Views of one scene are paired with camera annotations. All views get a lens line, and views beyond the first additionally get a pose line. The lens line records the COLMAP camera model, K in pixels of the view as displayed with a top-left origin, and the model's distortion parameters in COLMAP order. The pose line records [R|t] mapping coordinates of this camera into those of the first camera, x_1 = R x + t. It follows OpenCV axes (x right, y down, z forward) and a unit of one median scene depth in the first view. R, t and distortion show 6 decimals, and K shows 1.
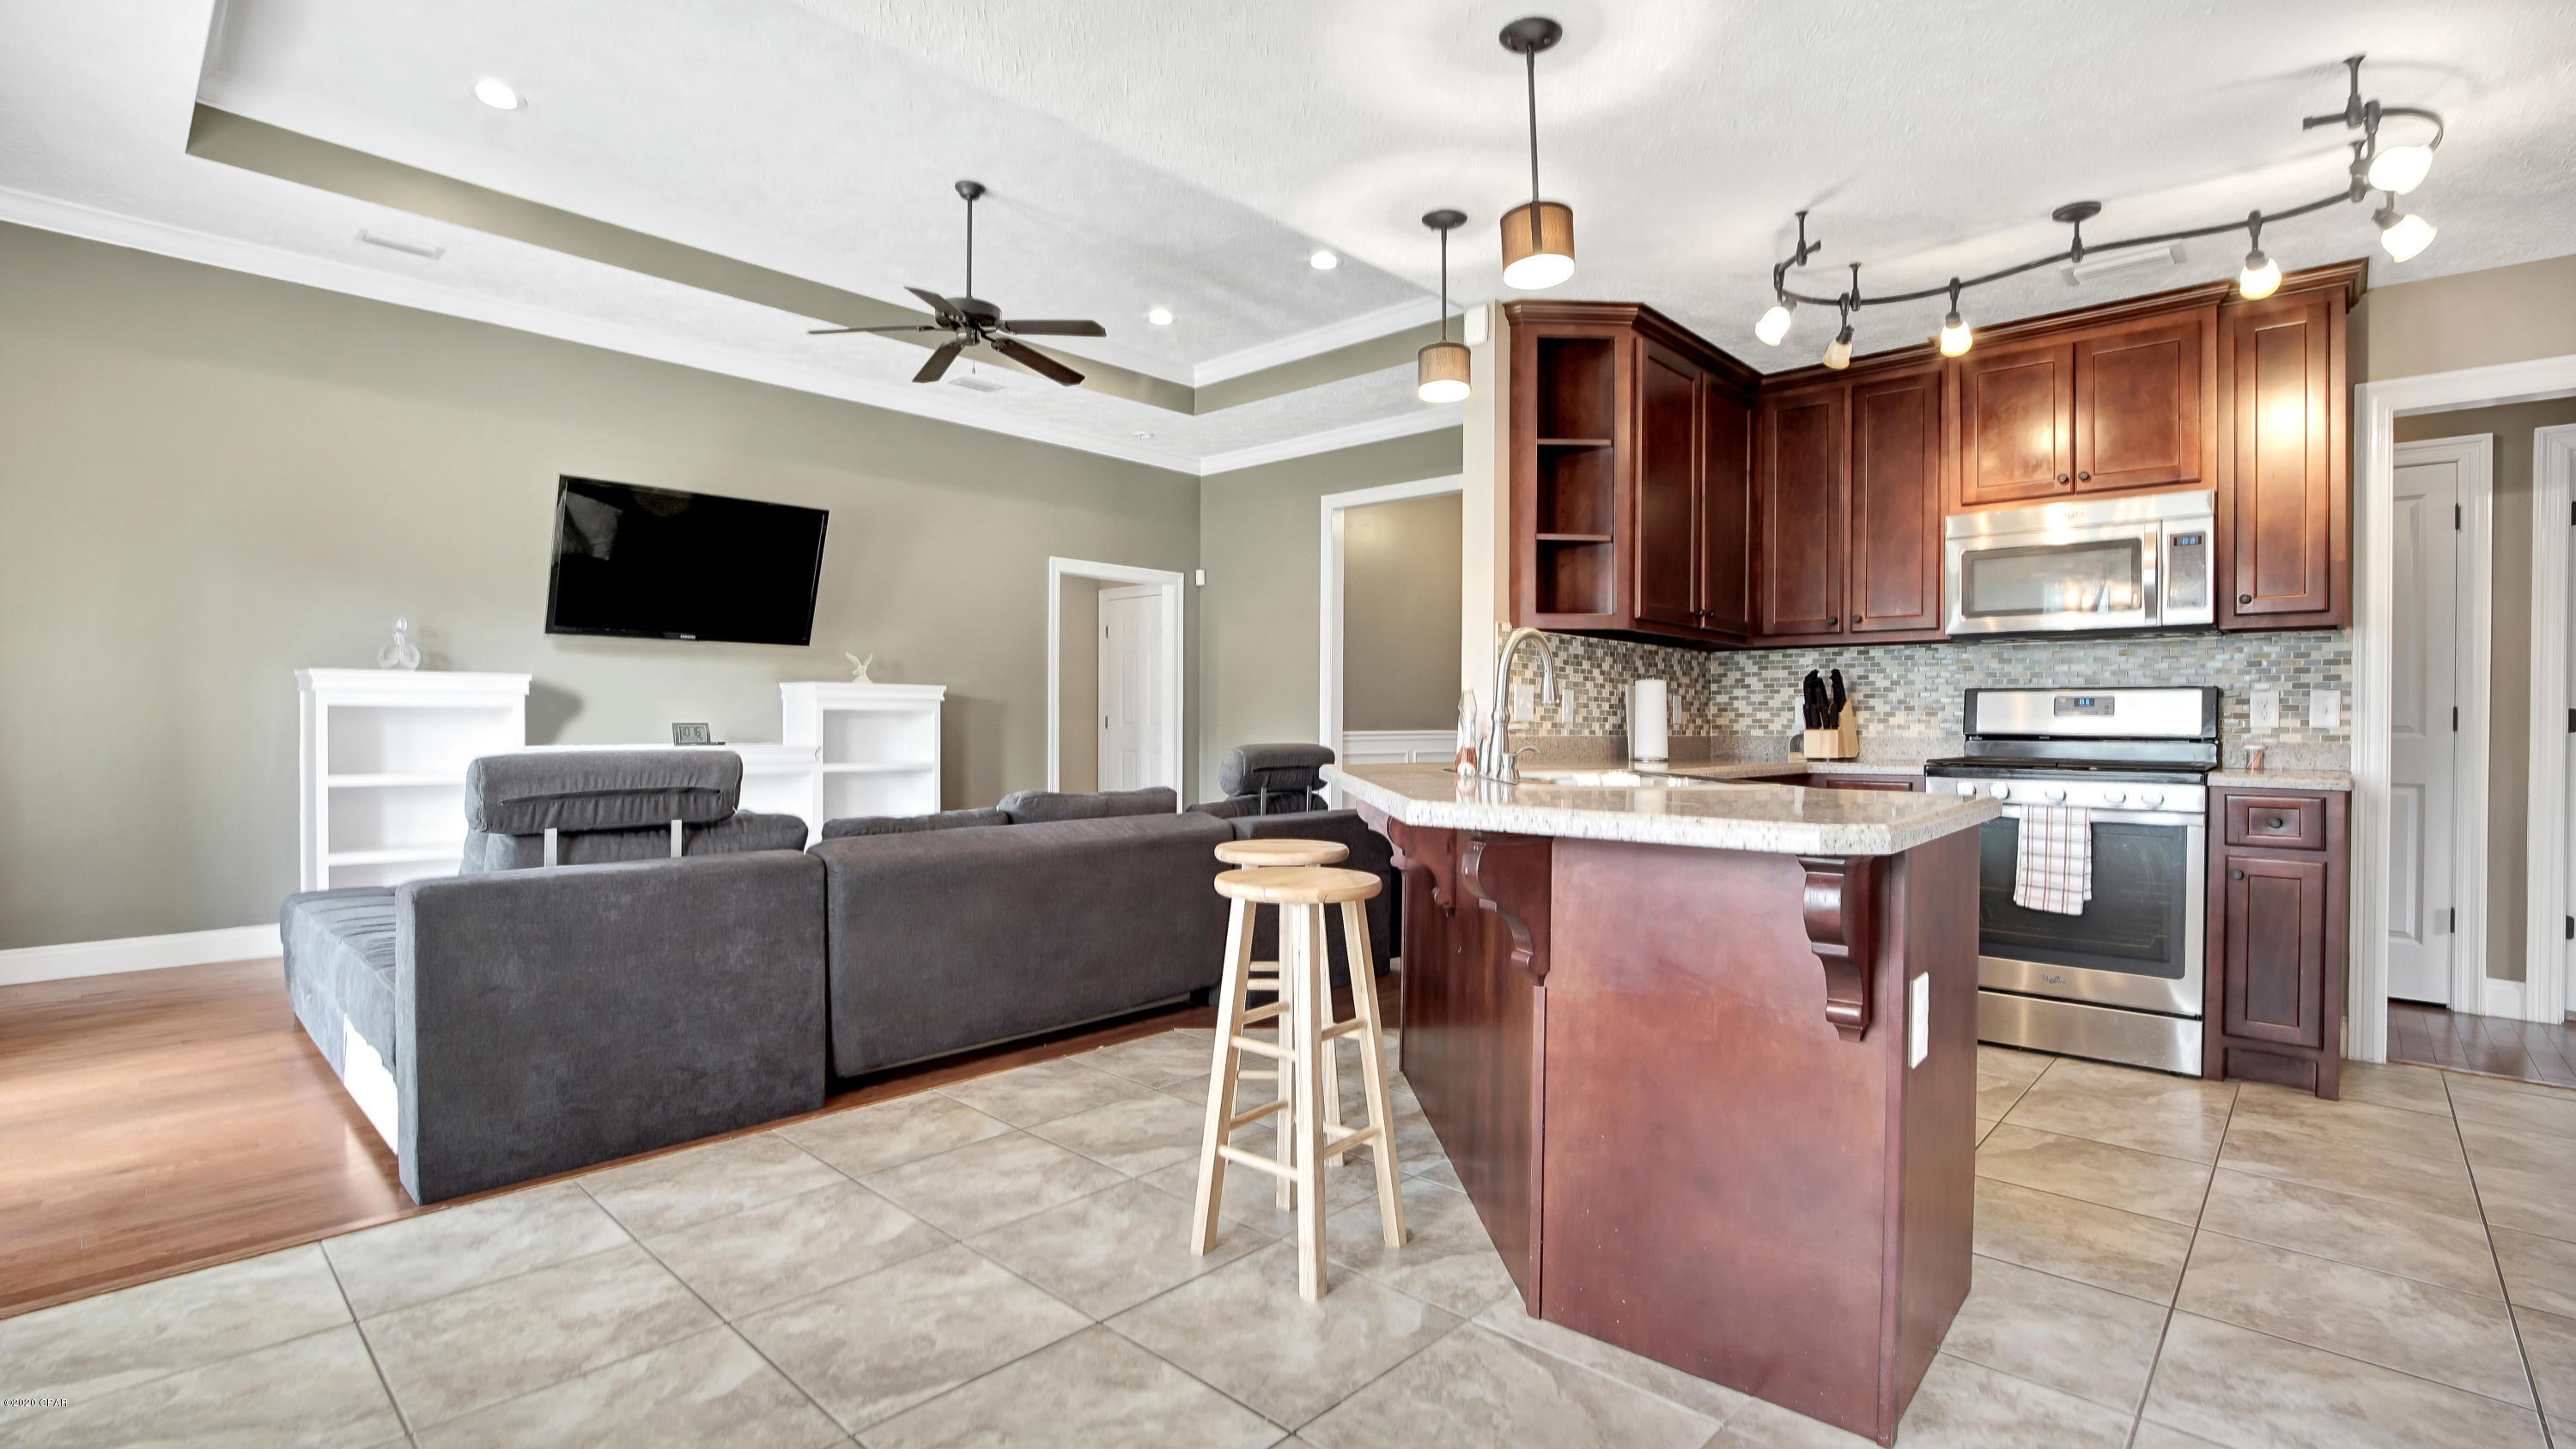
lens RADIAL K [[1191.8, 0, 1256.6], [0, 1191.8, 716.2], [0, 0, 1]] dist [-0.038392, 0.013458]
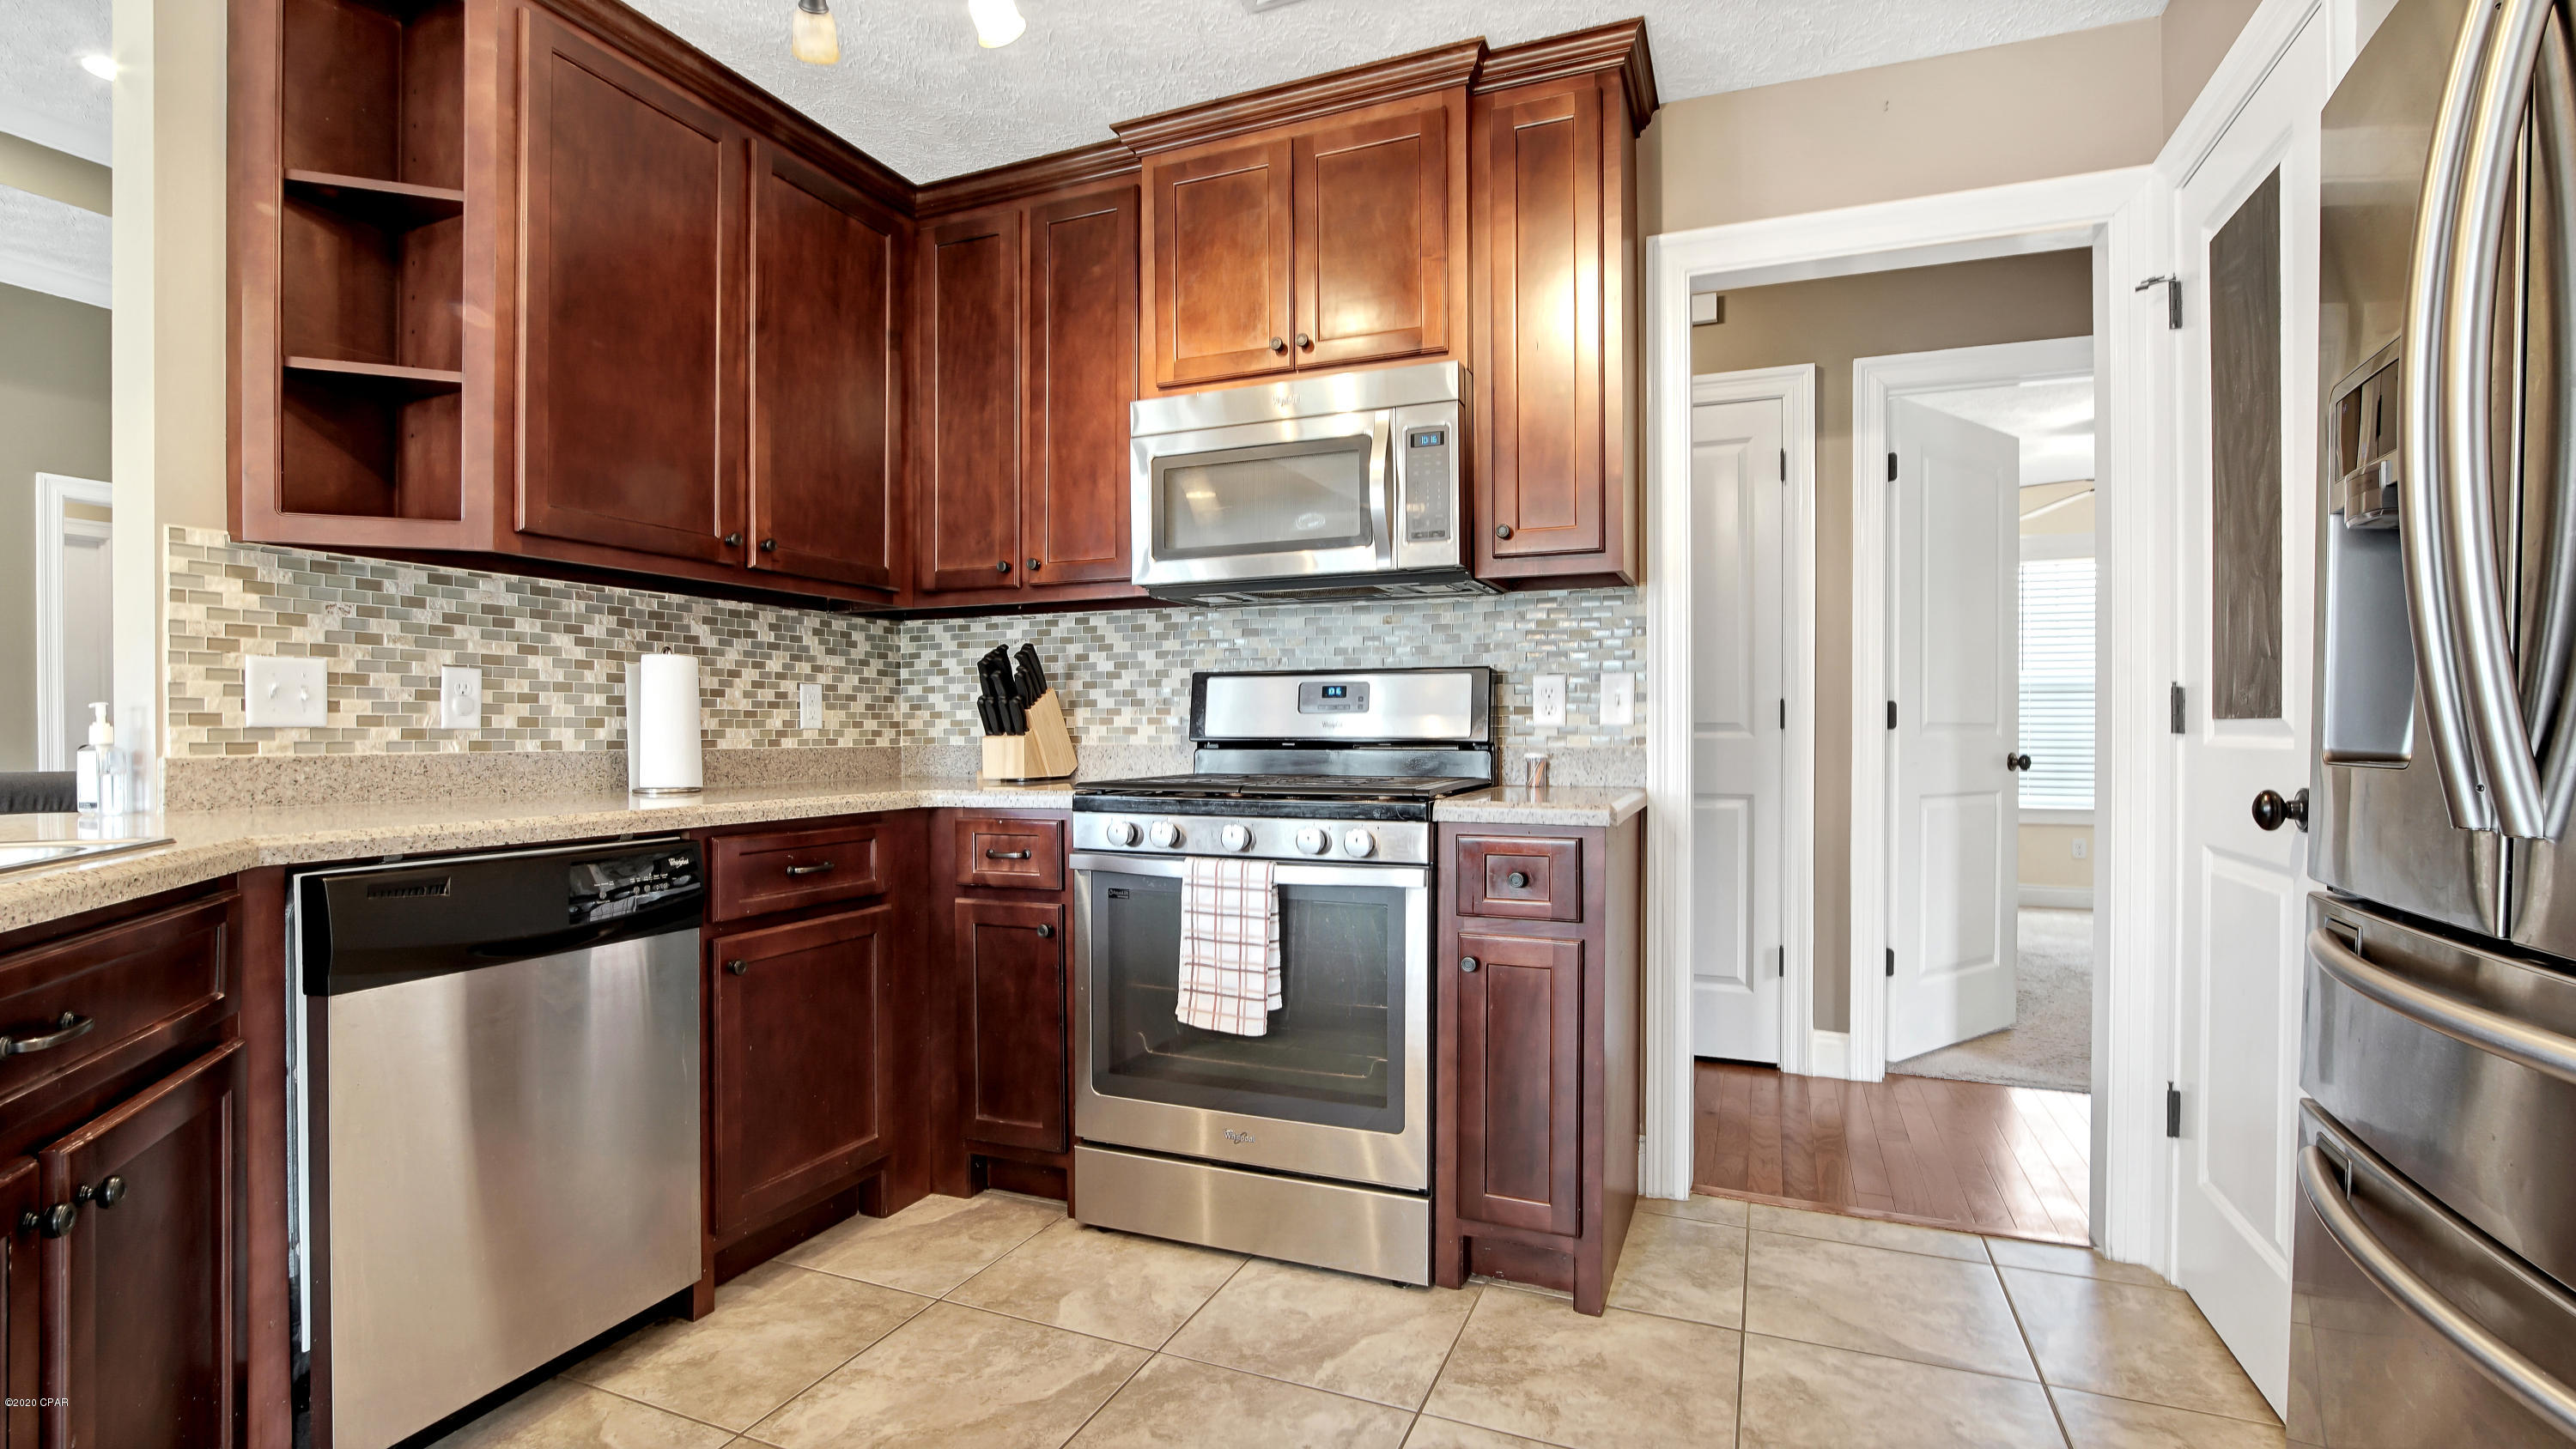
lens RADIAL K [[1171.8, 0, 1288.0], [0, 1171.8, 724.5], [0, 0, 1]] dist [-0.018573, 0.000151]
pose [[0.935950, -0.008140, 0.352038, 0.446741], [0.007230, 0.999966, 0.003898, 0.004340], [-0.352058, -0.001103, 0.935978, 0.379108]]
